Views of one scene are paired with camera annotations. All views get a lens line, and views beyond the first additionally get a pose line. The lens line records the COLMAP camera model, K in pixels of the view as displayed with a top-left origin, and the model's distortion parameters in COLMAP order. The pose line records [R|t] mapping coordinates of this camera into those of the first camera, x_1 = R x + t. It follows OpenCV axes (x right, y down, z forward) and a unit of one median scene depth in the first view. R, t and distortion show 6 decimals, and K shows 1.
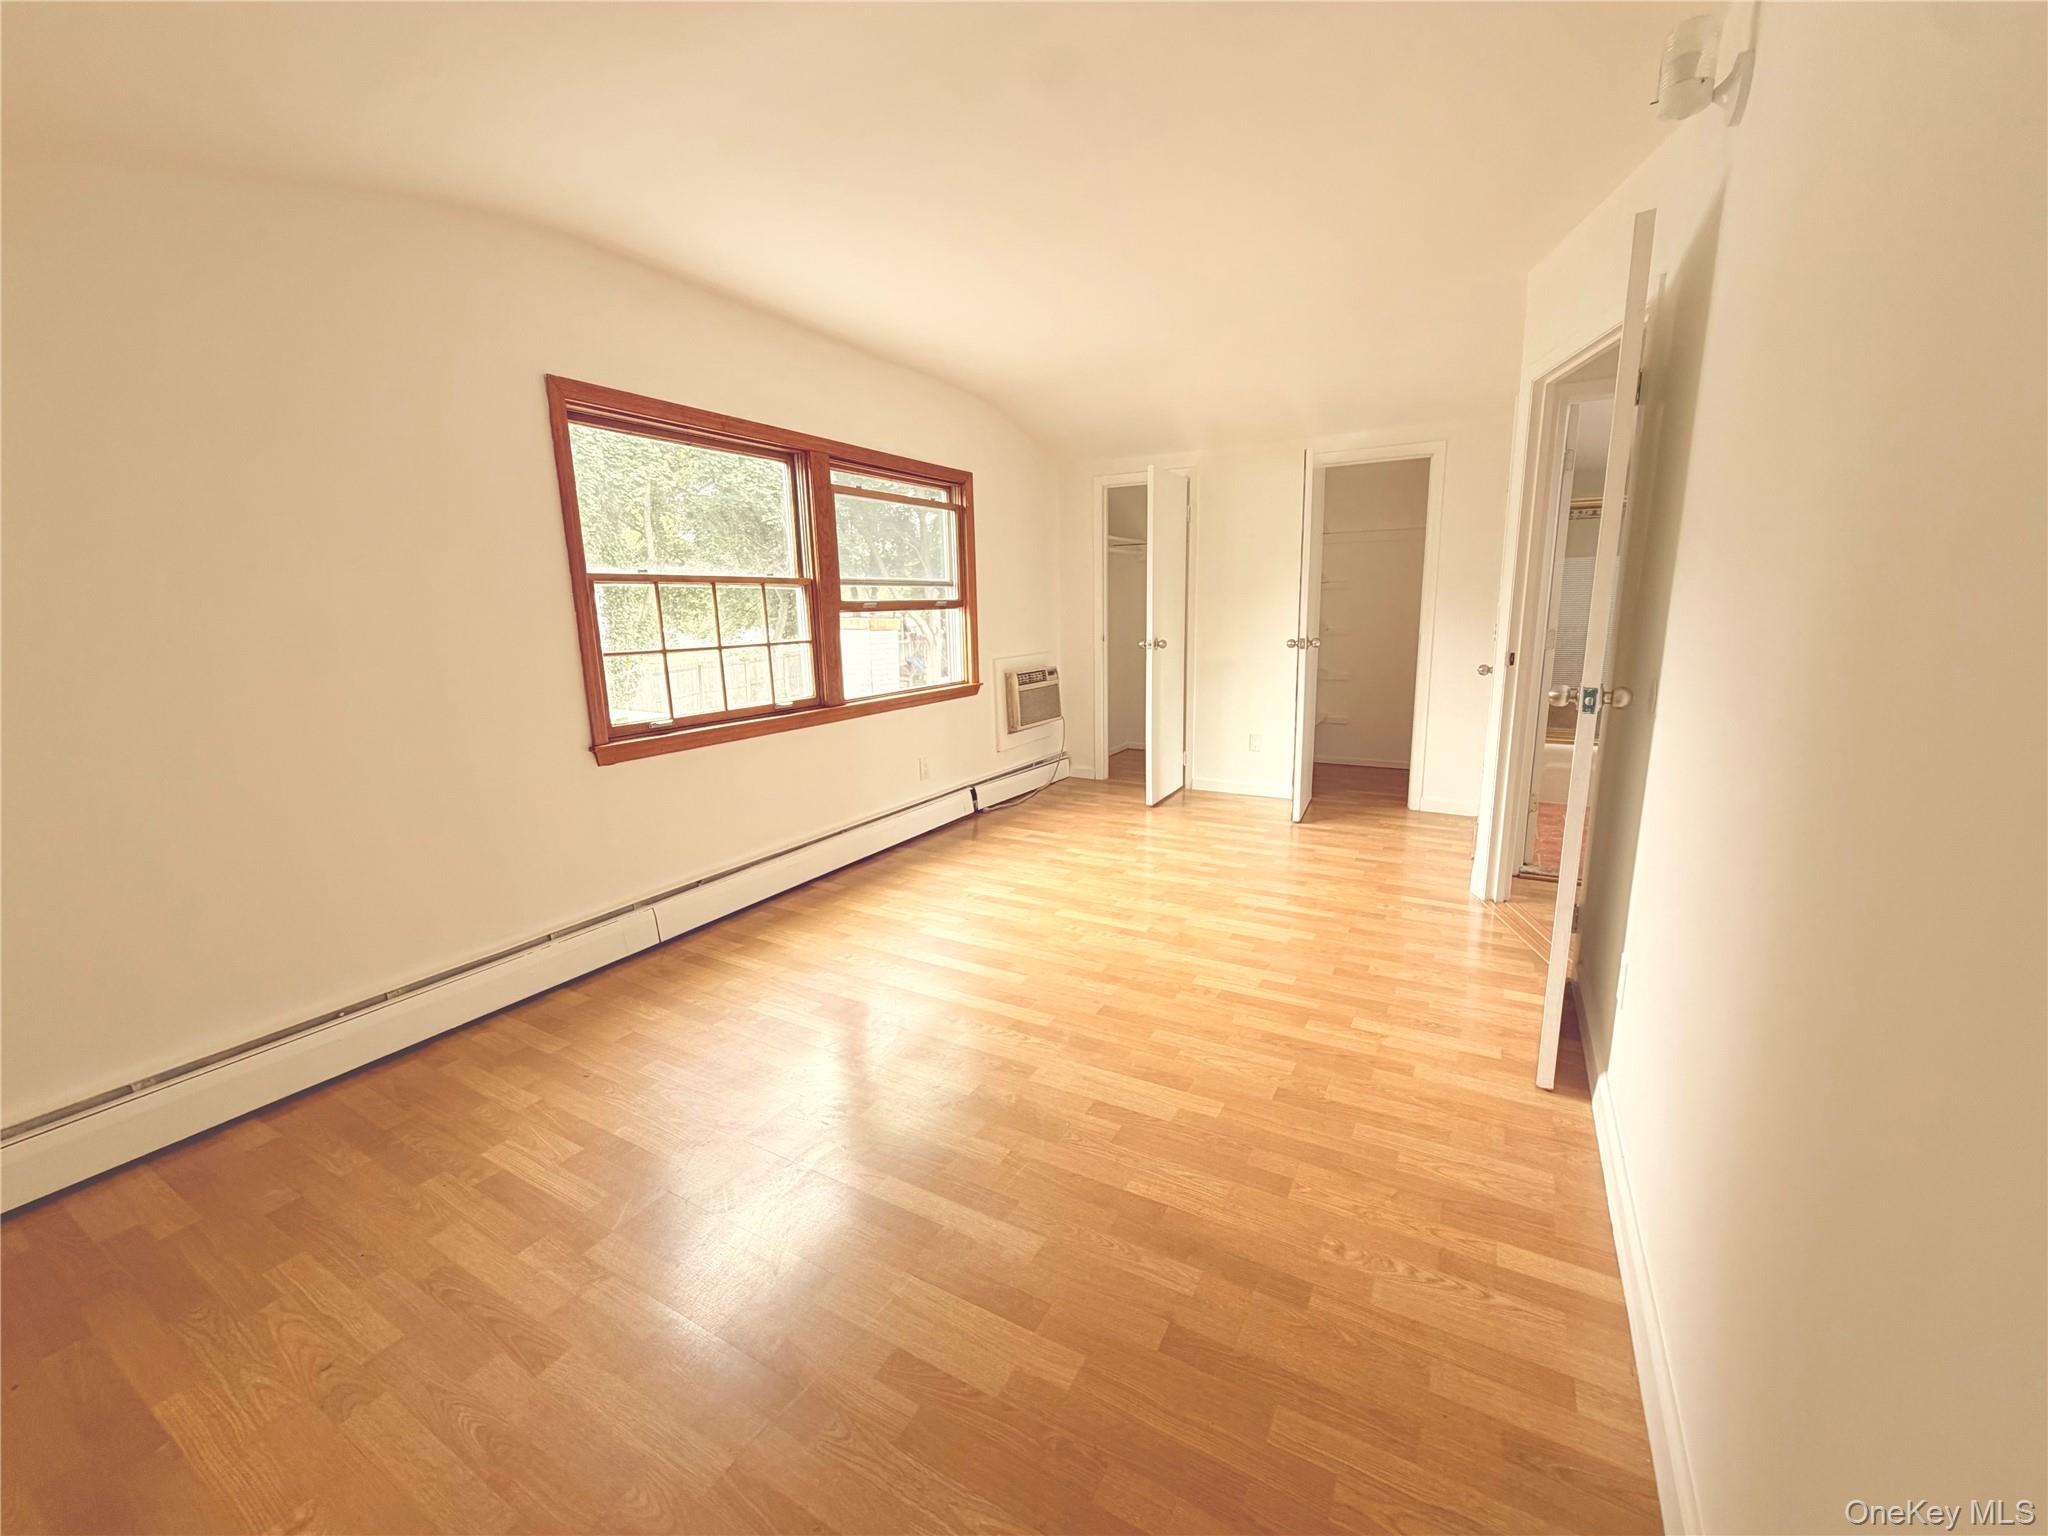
lens RADIAL K [[819.6, 0, 1043.7], [0, 819.6, 766.2], [0, 0, 1]] dist [-0.001230, -0.000388]
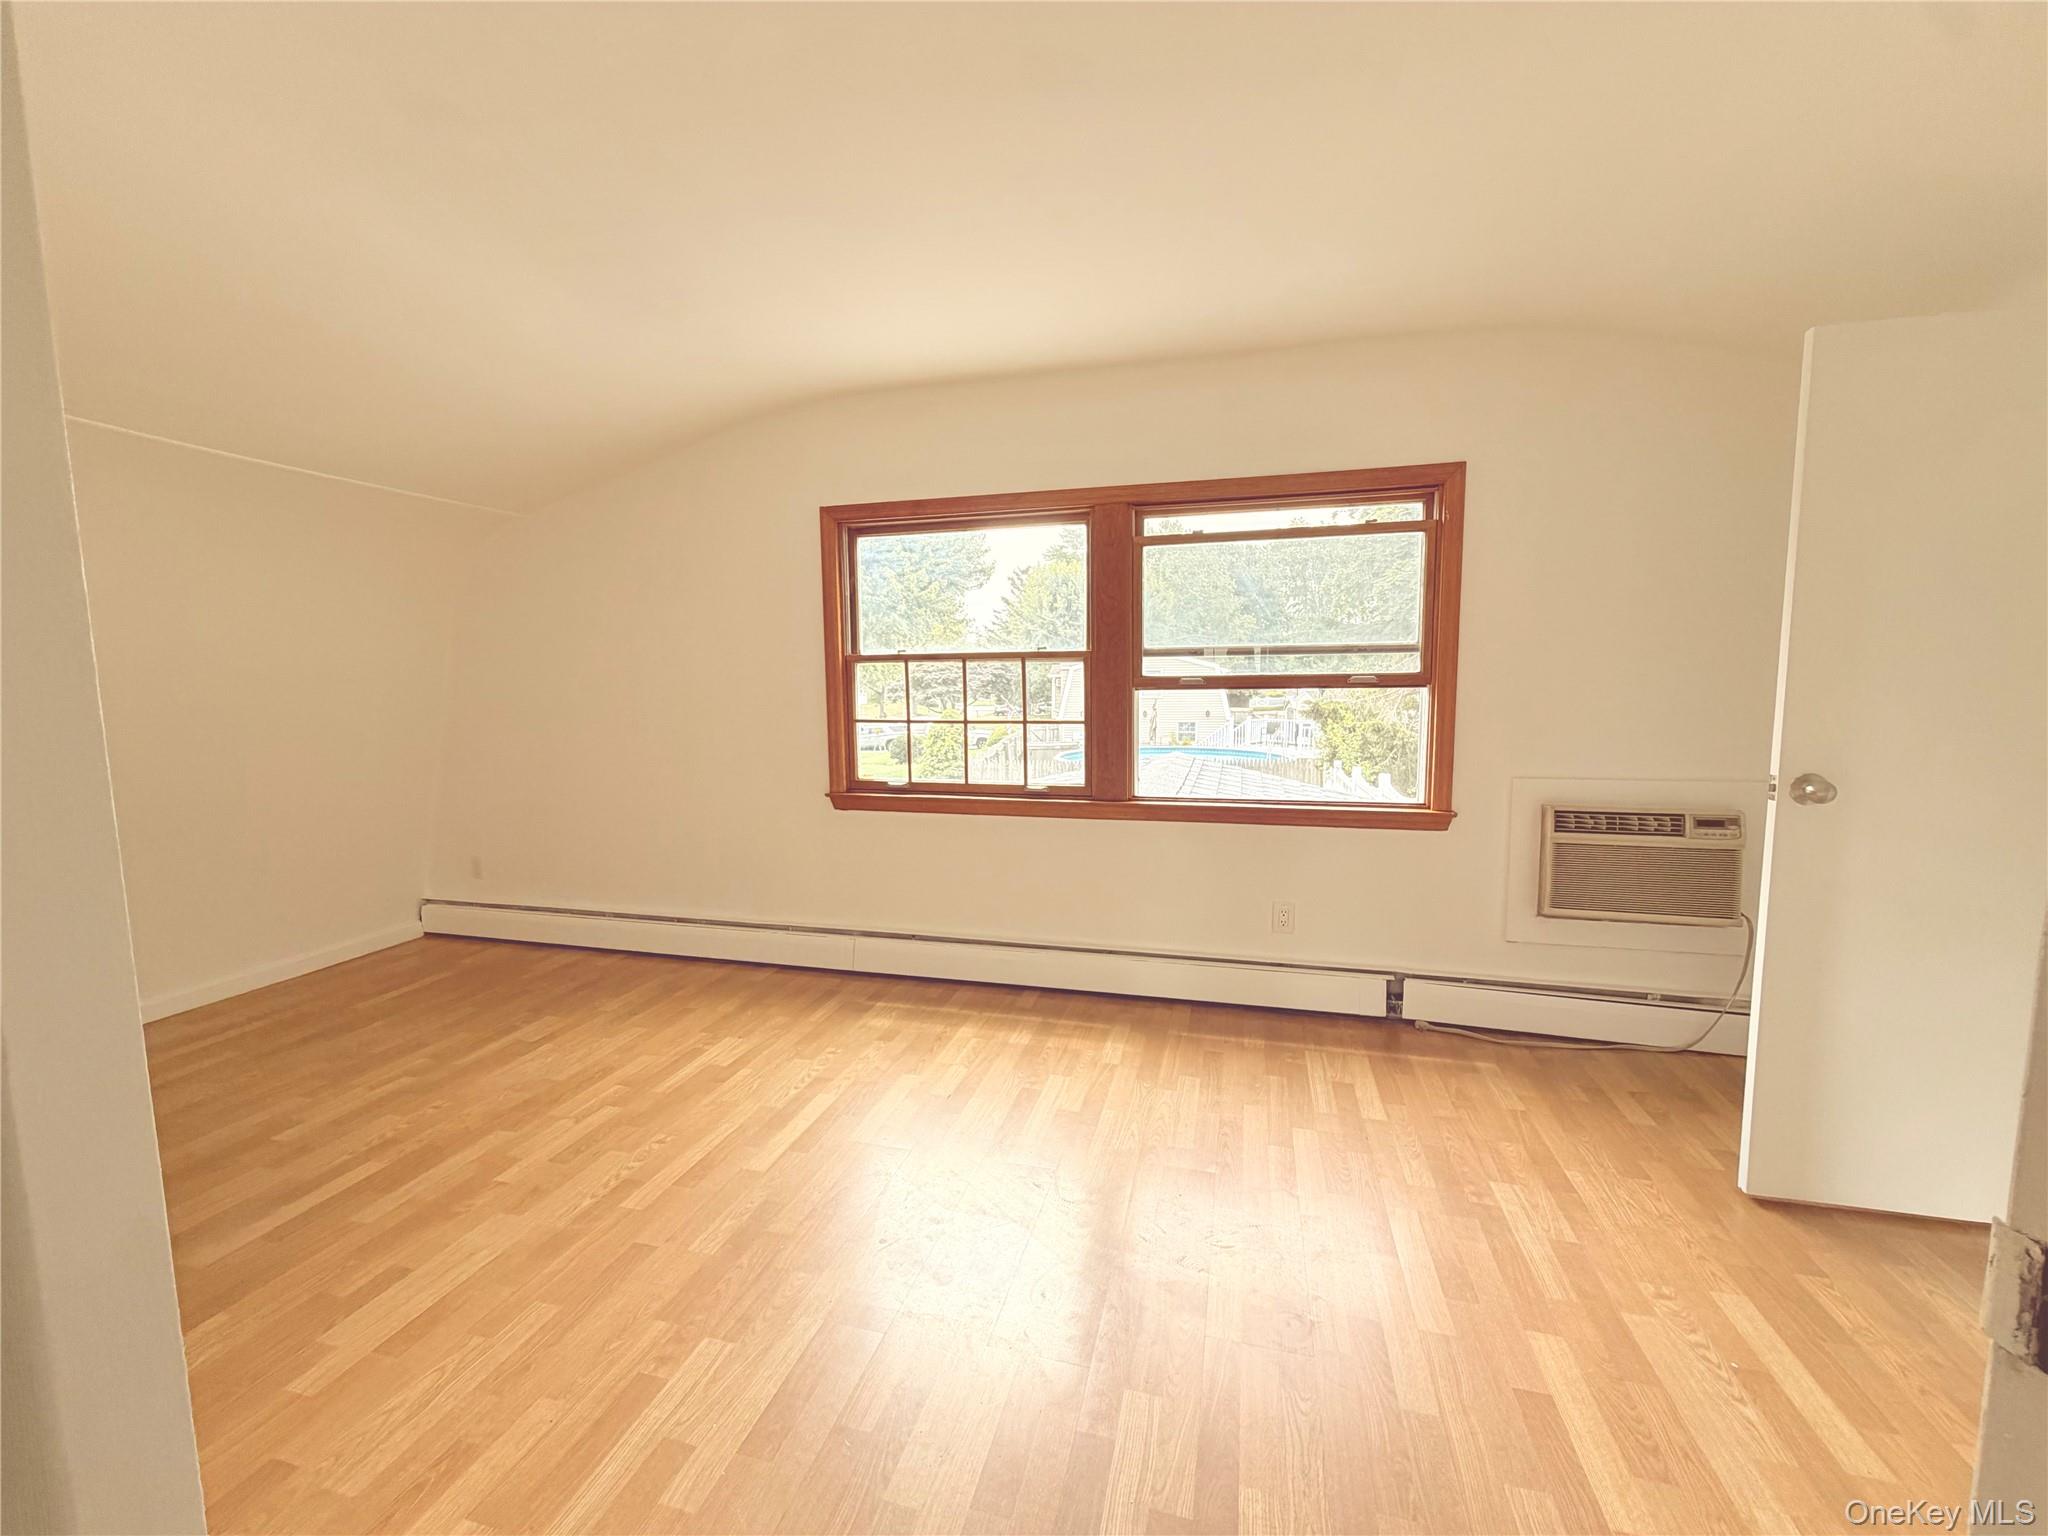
lens RADIAL K [[819.6, 0, 1020.7], [0, 819.6, 758.0], [0, 0, 1]] dist [-0.001230, -0.000388]
pose [[0.236744, 0.103310, -0.966064, 0.535024], [-0.184744, 0.980976, 0.059632, -0.152005], [0.953846, 0.164357, 0.251326, 0.713526]]
